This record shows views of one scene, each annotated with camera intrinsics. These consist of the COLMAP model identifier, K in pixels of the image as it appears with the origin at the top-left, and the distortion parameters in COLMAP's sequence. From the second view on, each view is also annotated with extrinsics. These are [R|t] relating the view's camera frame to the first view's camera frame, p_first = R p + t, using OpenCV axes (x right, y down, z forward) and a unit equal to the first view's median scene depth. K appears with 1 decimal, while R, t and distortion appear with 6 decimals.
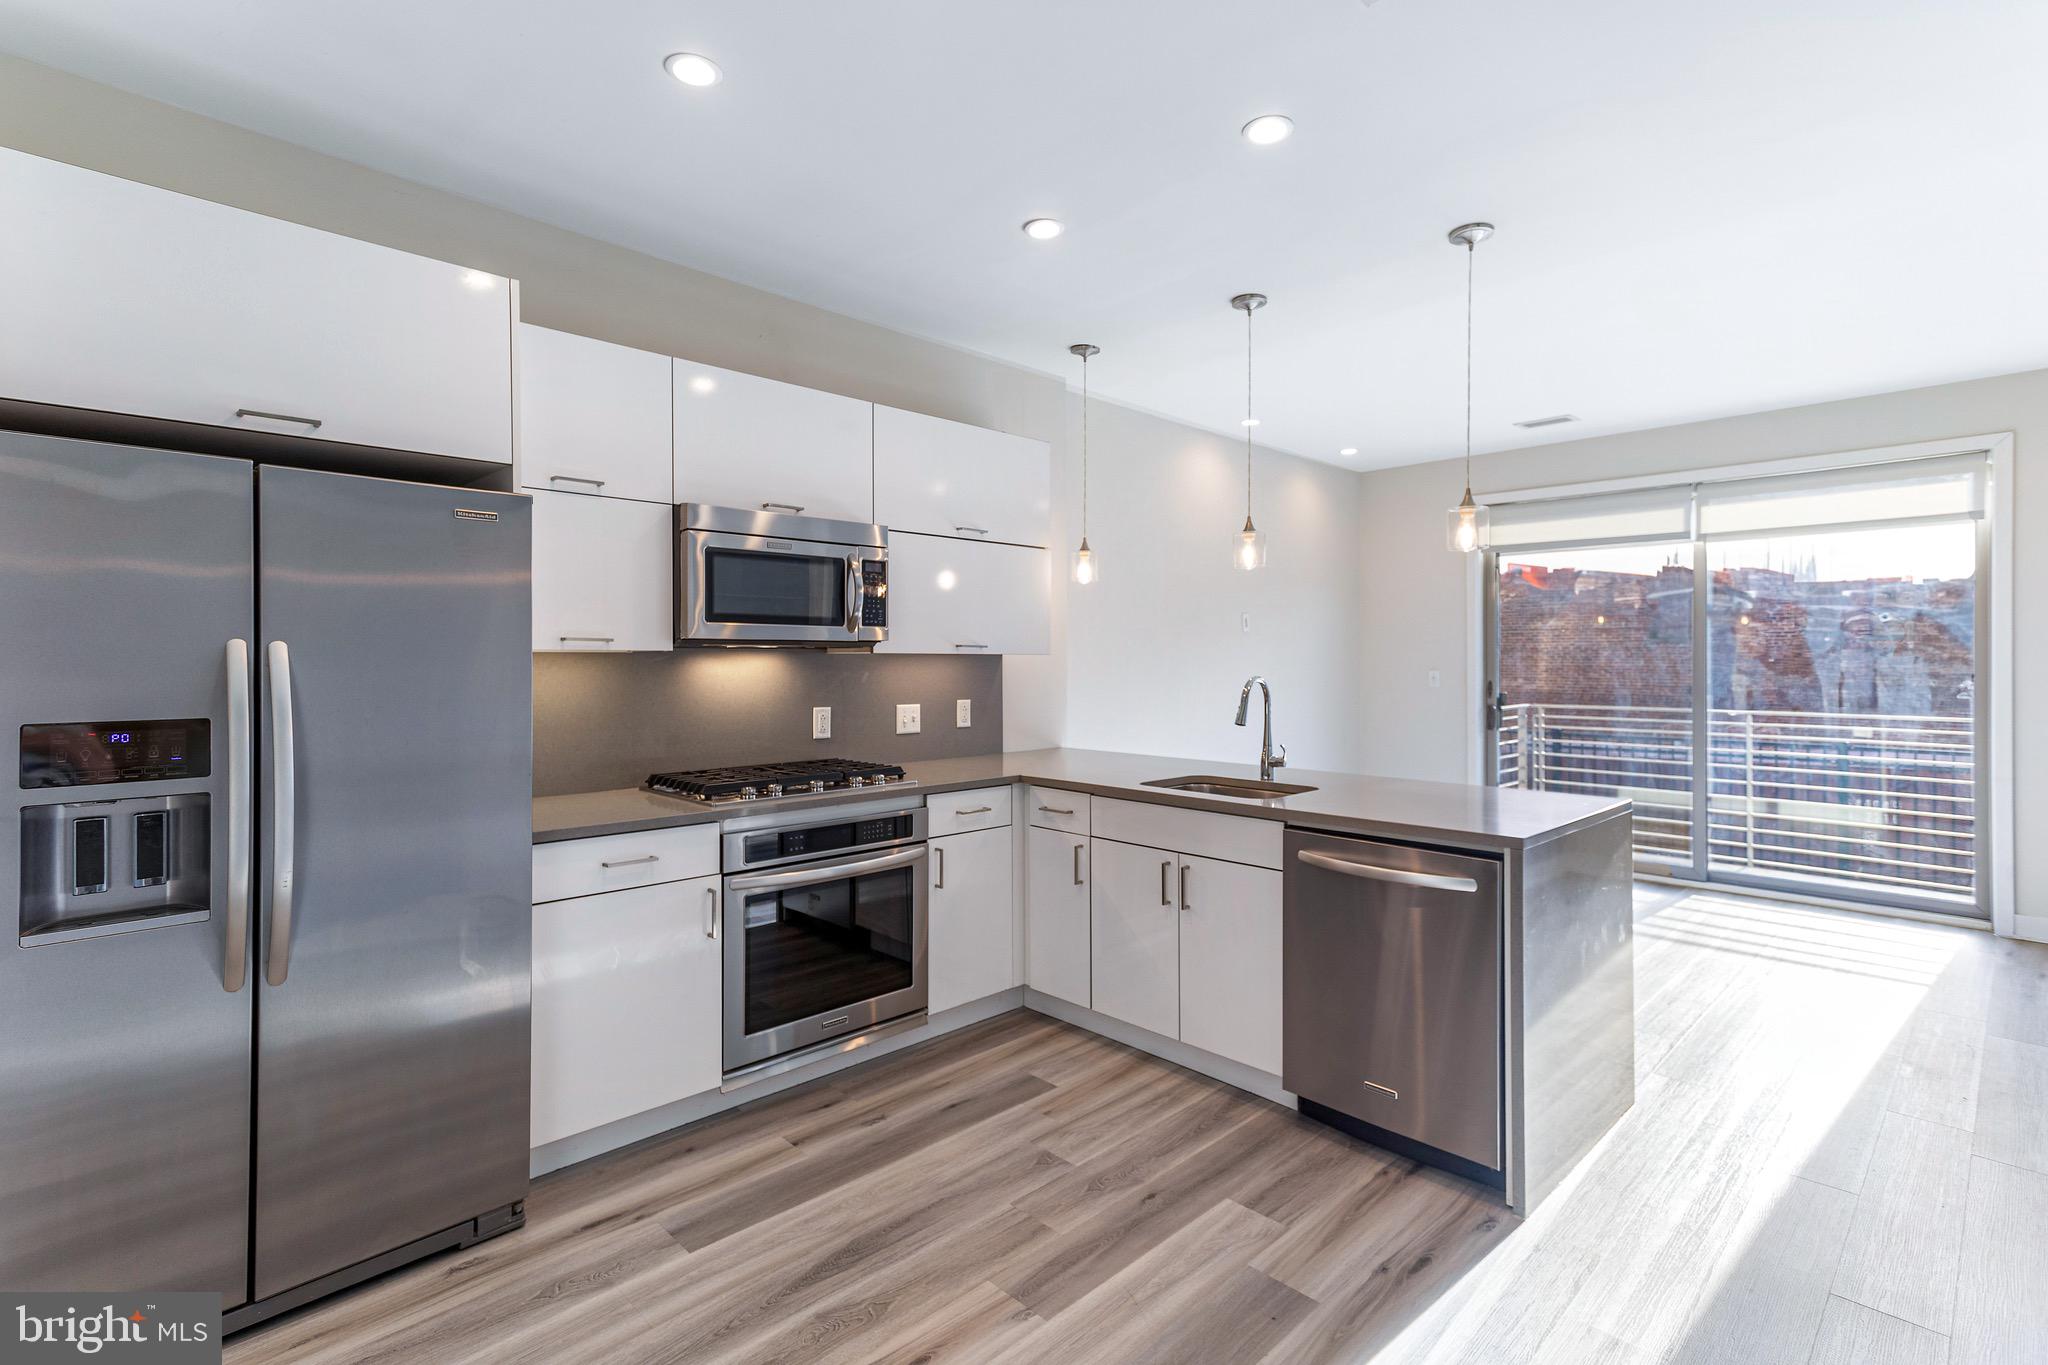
lens RADIAL K [[954.8, 0, 1017.6], [0, 954.8, 653.3], [0, 0, 1]] dist [0.022594, 0.000557]
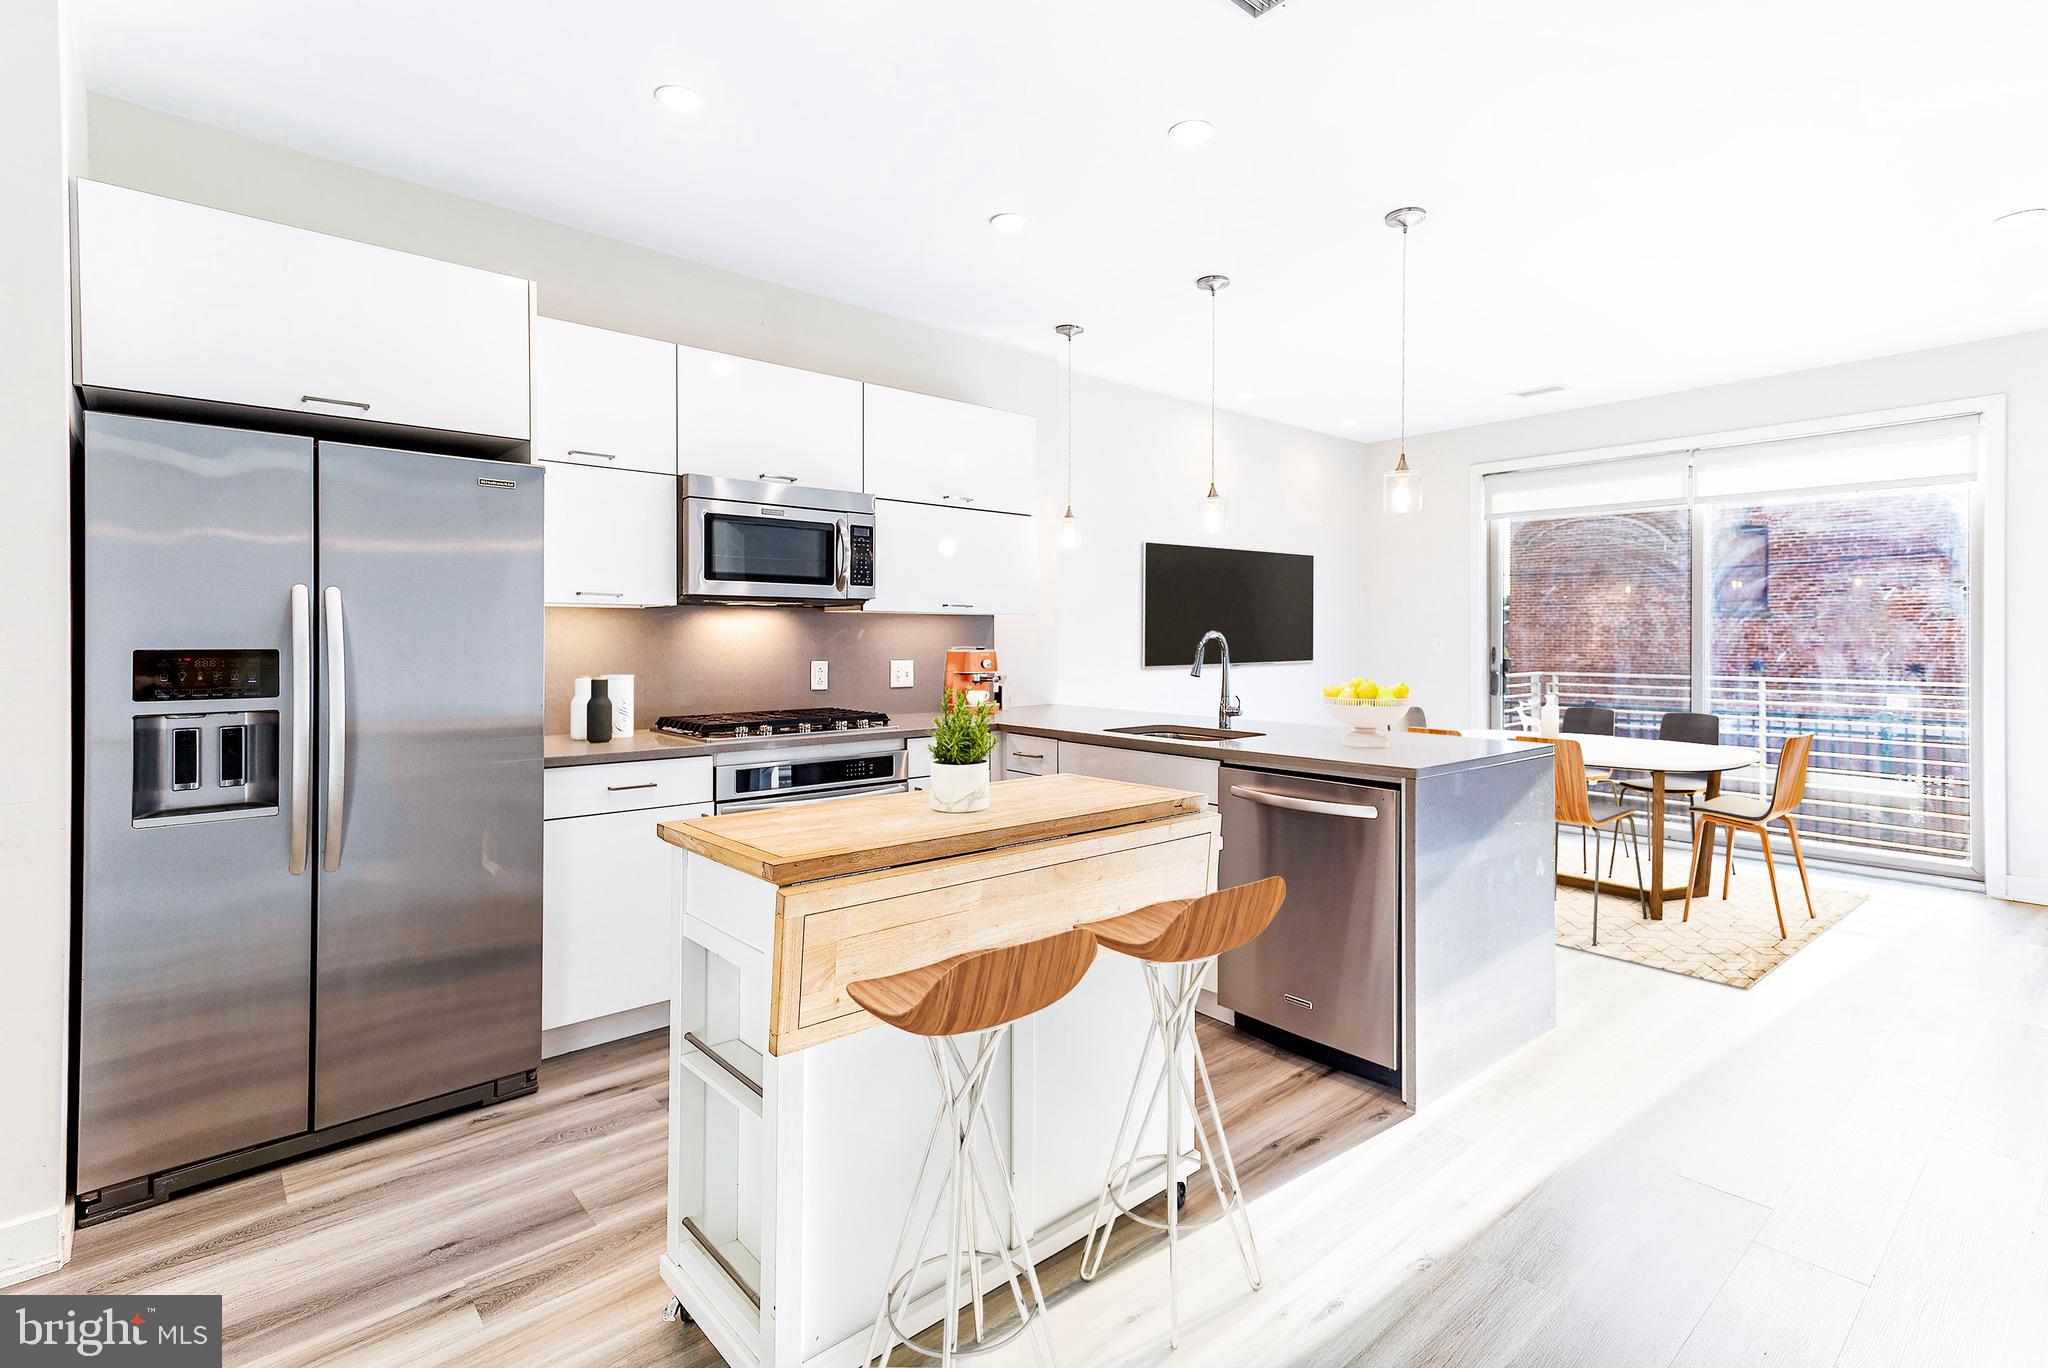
lens RADIAL K [[957.5, 0, 1011.4], [0, 957.5, 628.0], [0, 0, 1]] dist [0.023300, -0.000133]
pose [[0.998225, 0.000453, -0.059549, 0.100322], [-0.000643, 0.999995, -0.003176, 0.027385], [0.059547, 0.003208, 0.998220, -0.102231]]
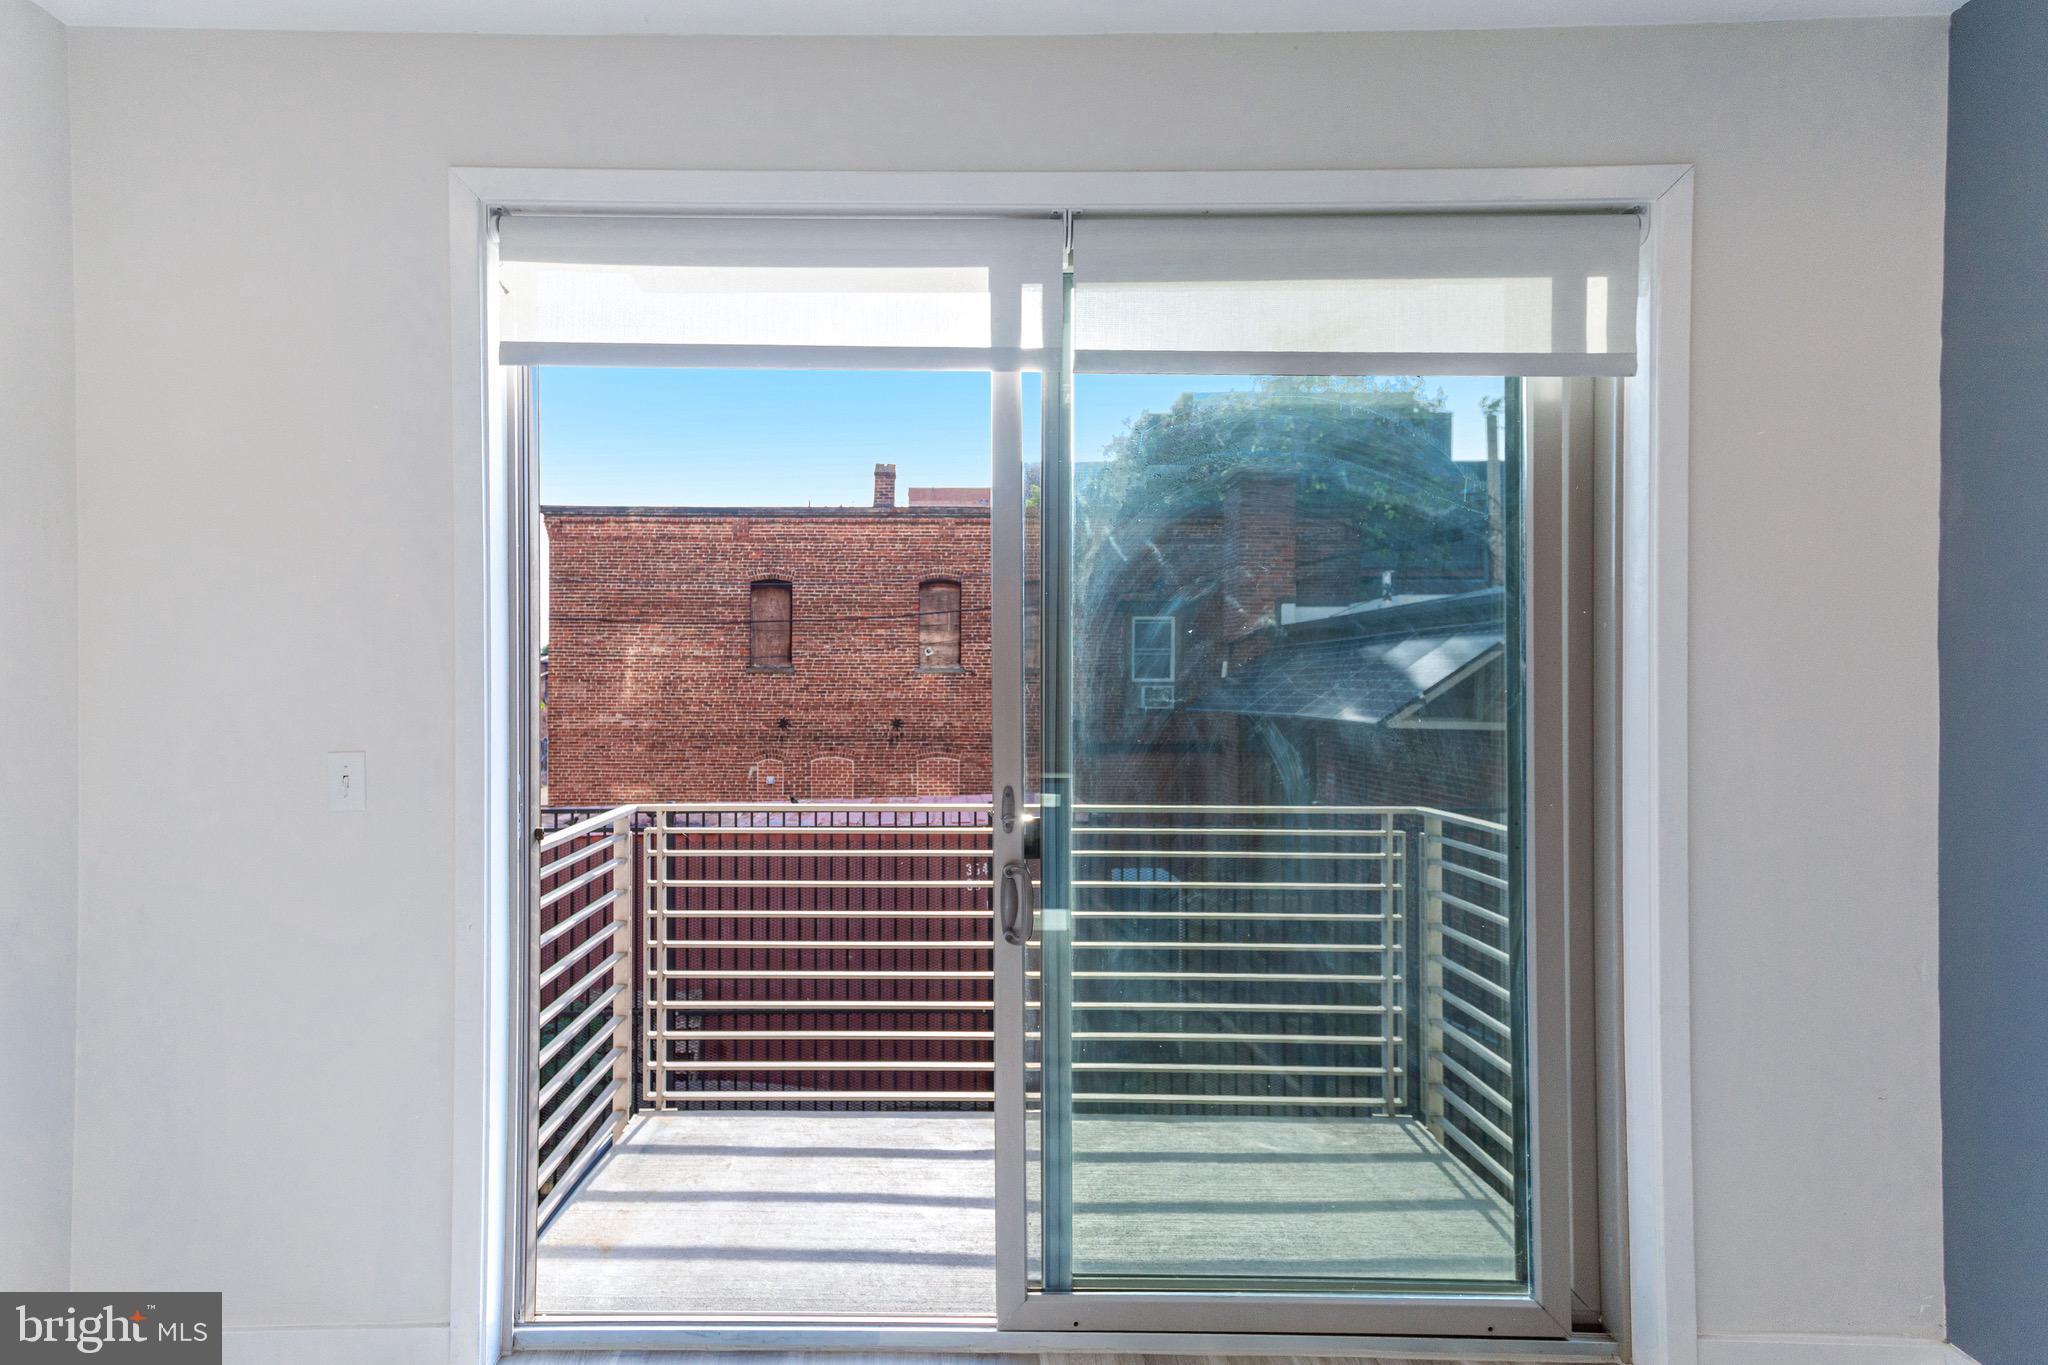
lens RADIAL K [[983.0, 0, 957.5], [0, 983.0, 687.5], [0, 0, 1]] dist [-0.018279, -0.000183]
pose [[0.685002, -0.005475, 0.728521, 0.798804], [0.002747, 0.999984, 0.004932, -0.008729], [-0.728536, -0.001377, 0.685006, 1.525321]]
